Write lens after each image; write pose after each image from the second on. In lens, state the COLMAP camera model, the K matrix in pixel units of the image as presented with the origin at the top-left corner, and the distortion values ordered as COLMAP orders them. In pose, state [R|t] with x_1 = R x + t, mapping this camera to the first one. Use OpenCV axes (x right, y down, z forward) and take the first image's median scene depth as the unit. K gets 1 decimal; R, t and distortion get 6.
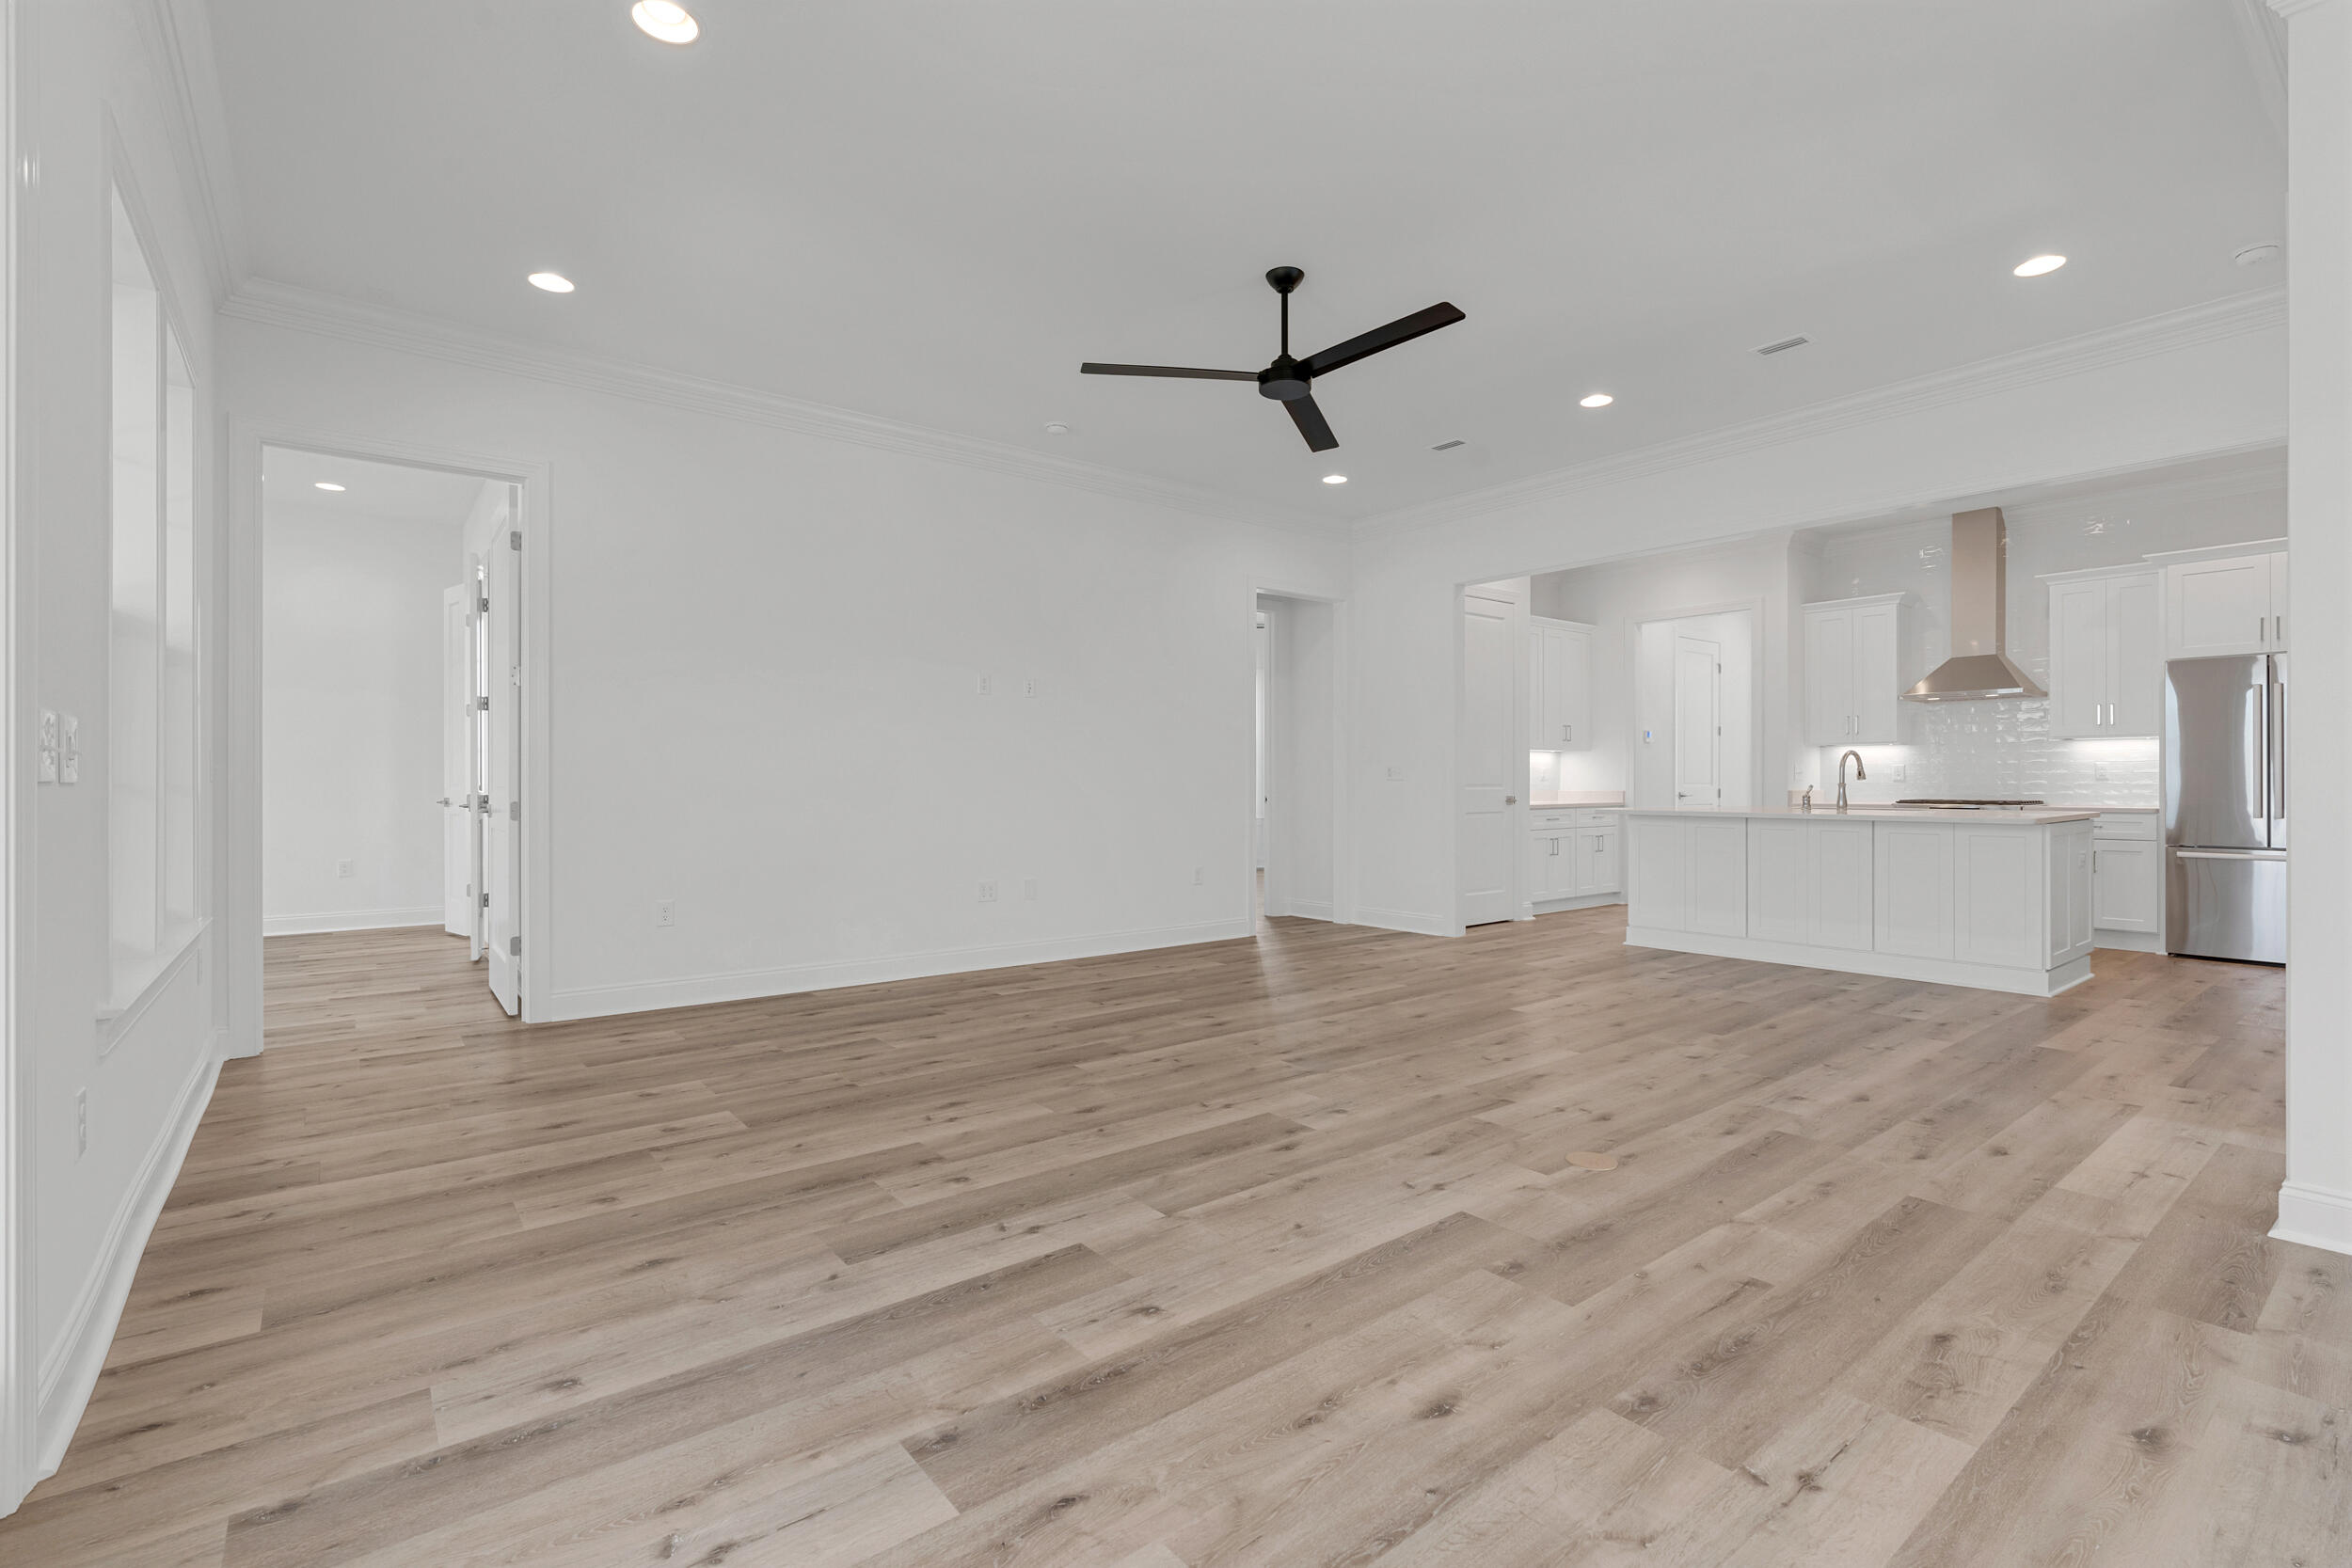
lens RADIAL K [[1070.3, 0, 1180.7], [0, 1070.3, 792.4], [0, 0, 1]] dist [-0.007717, 0.001615]
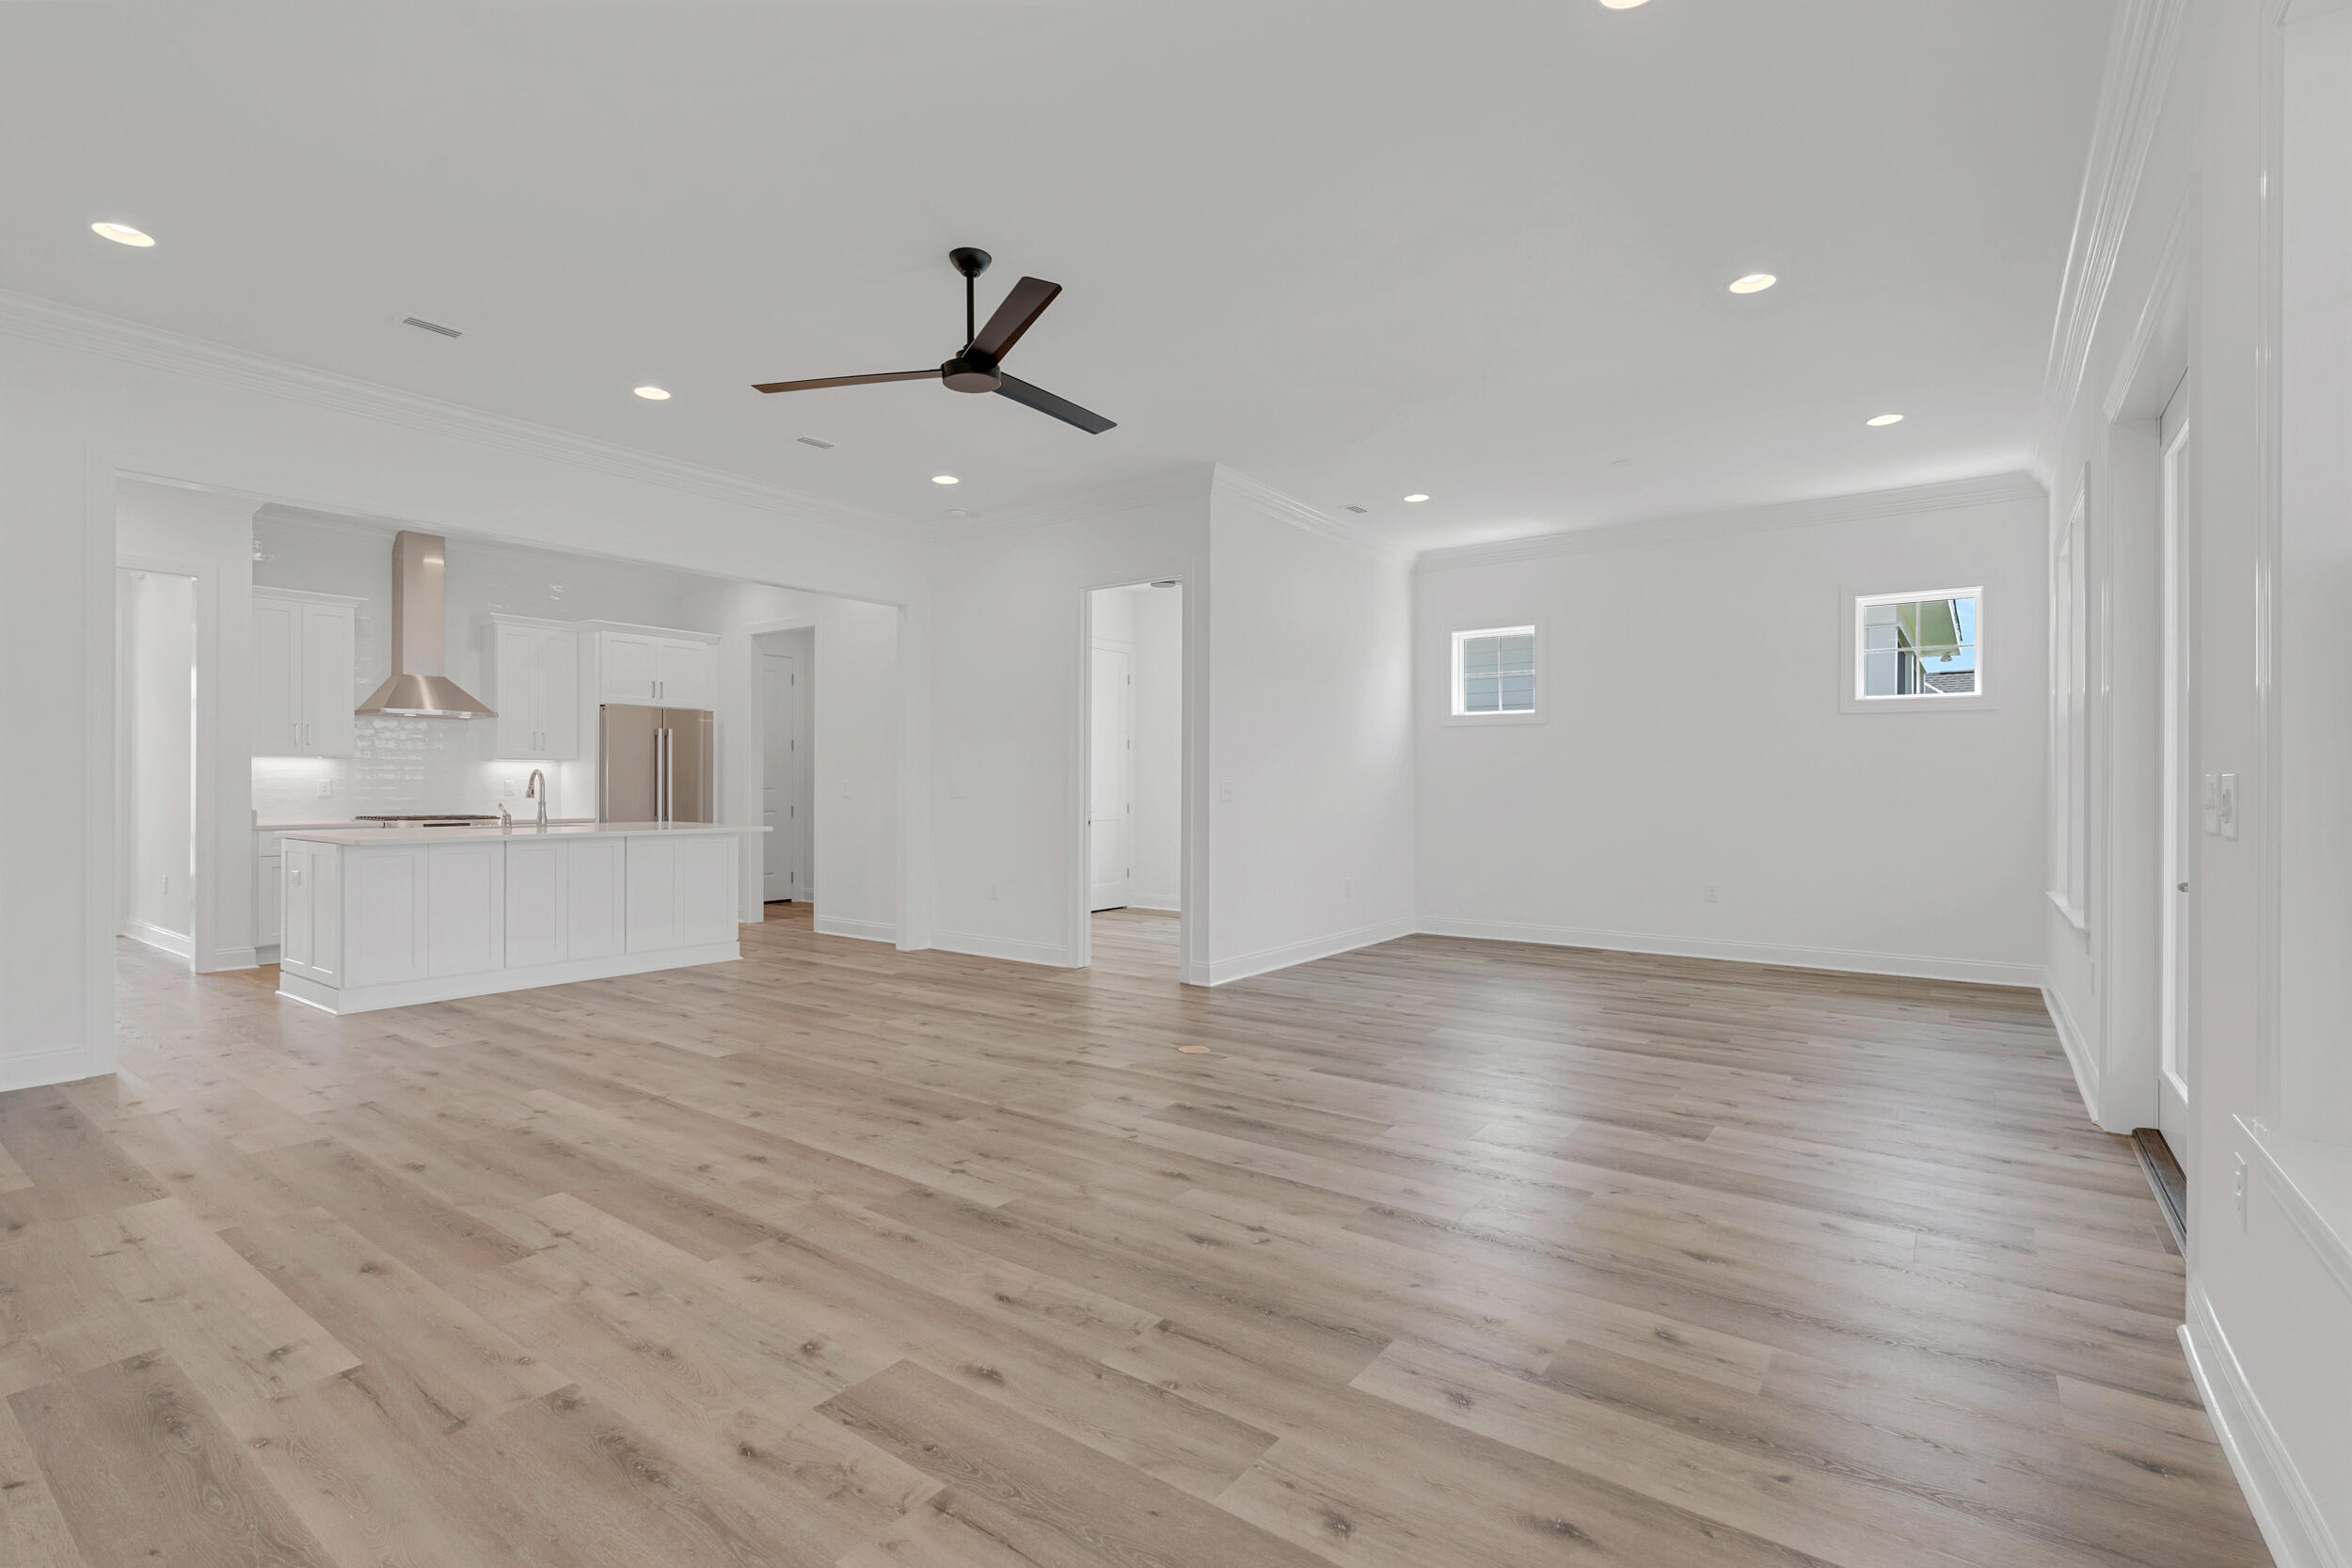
lens RADIAL K [[1070.3, 0, 1174.8], [0, 1070.3, 784.7], [0, 0, 1]] dist [-0.007717, 0.001615]
pose [[-0.266741, 0.000325, 0.963768, -0.823349], [0.008025, 0.999966, 0.001884, -0.034263], [-0.963735, 0.008237, -0.266734, 1.056466]]
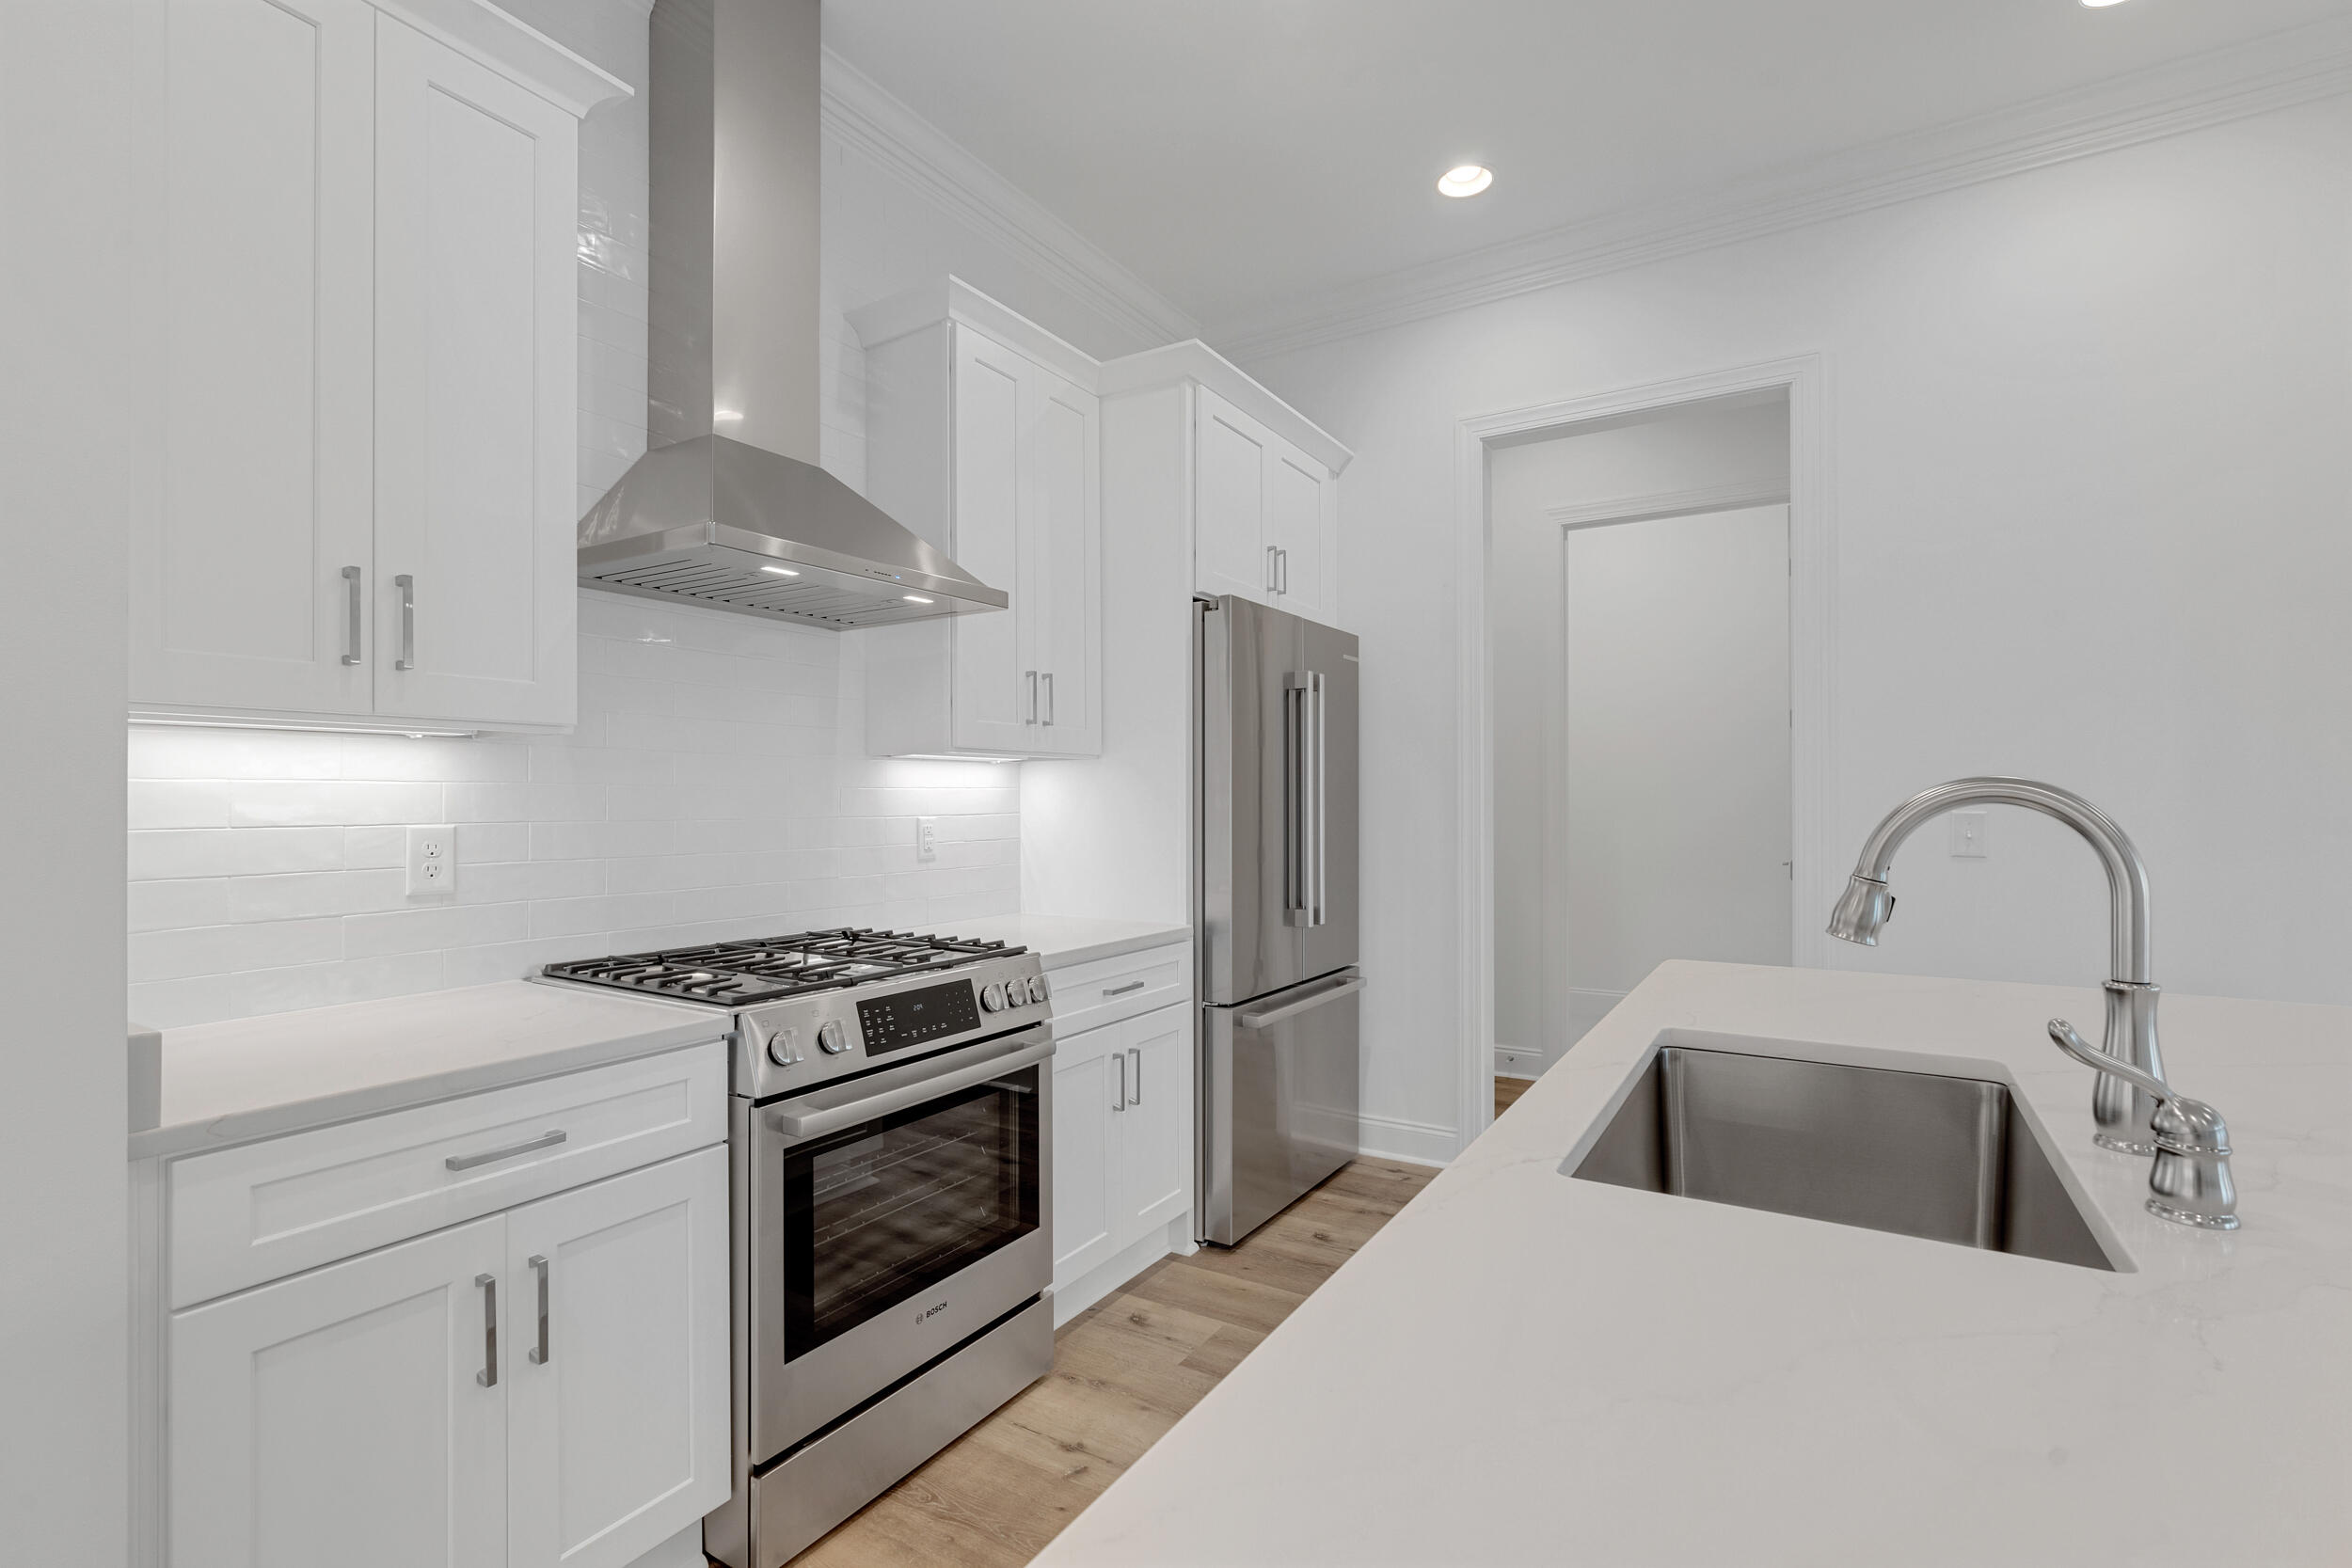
lens RADIAL K [[1070.3, 0, 1171.2], [0, 1070.3, 796.6], [0, 0, 1]] dist [-0.007717, 0.001615]
pose [[-0.335174, 0.006148, 0.942136, 0.796433], [0.013692, 0.999905, -0.001654, -0.058873], [-0.942057, 0.012345, -0.335226, 1.831021]]
